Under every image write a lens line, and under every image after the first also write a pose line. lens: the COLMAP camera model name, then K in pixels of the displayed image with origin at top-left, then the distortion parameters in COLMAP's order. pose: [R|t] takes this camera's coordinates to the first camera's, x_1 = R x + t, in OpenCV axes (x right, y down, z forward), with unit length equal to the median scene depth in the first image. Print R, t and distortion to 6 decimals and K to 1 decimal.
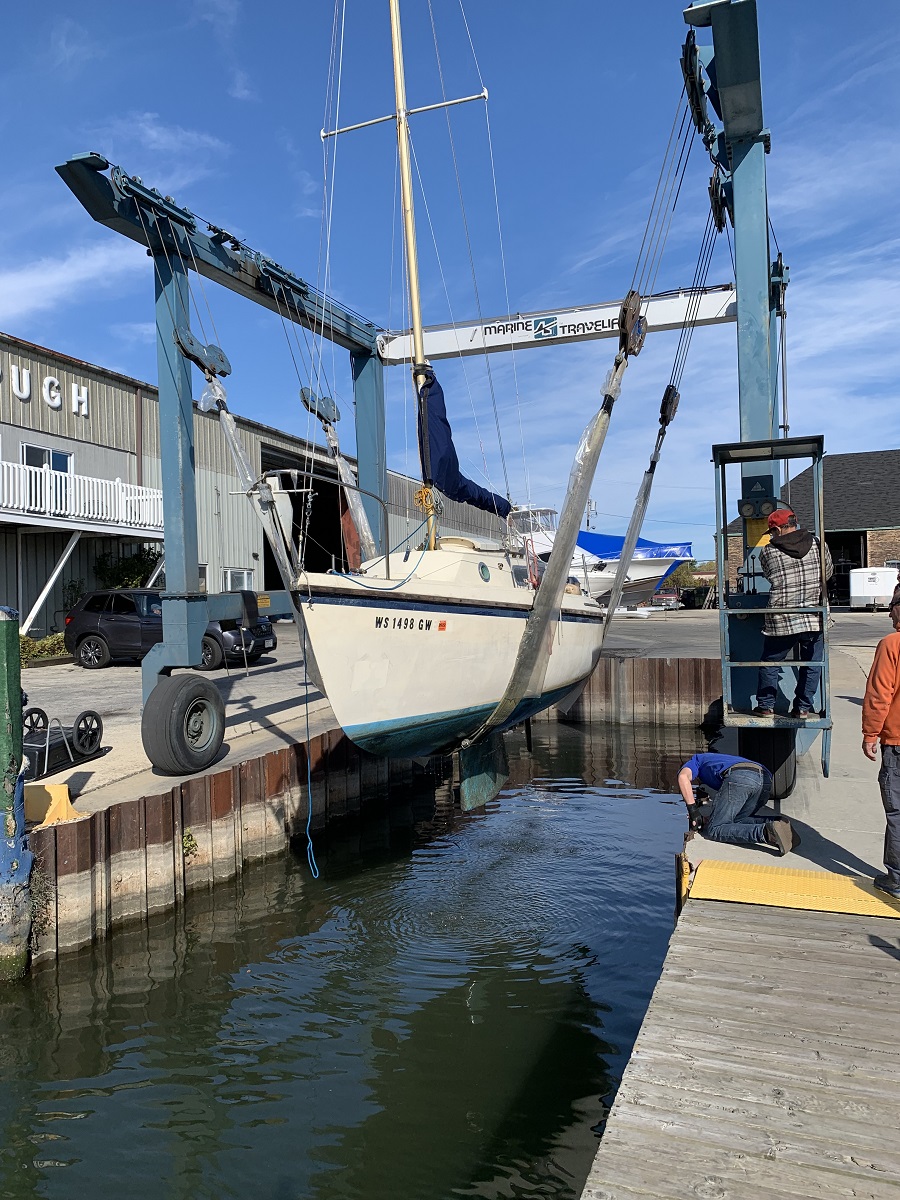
lens RADIAL K [[916.2, 0, 433.8], [0, 916.2, 599.9], [0, 0, 1]] dist [0.041516, -0.023181]
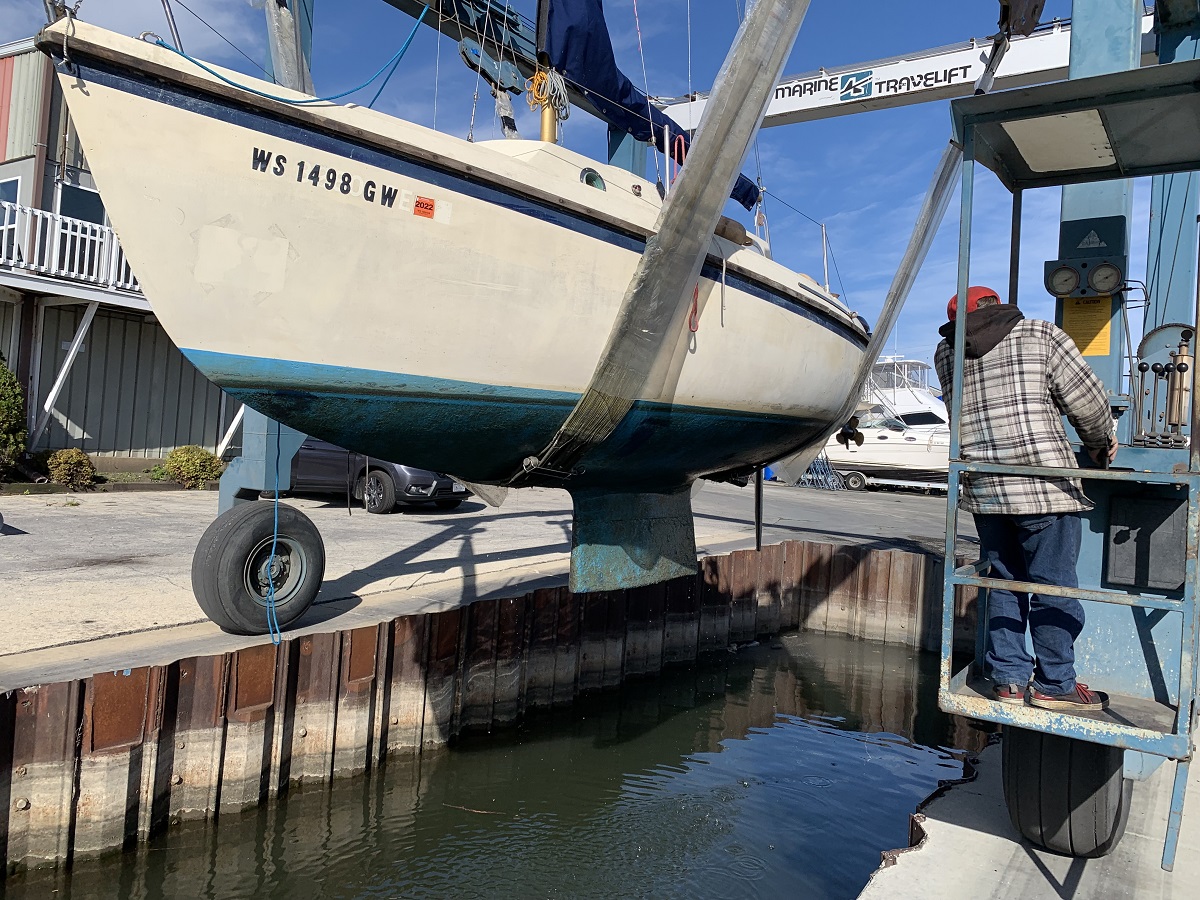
lens RADIAL K [[916.2, 0, 595.6], [0, 916.2, 455.8], [0, 0, 1]] dist [0.041516, -0.023181]
pose [[0.973567, 0.077779, -0.214749, 0.135280], [-0.073935, 0.996927, 0.025890, -0.002295], [0.216103, -0.009328, 0.976326, 0.301804]]
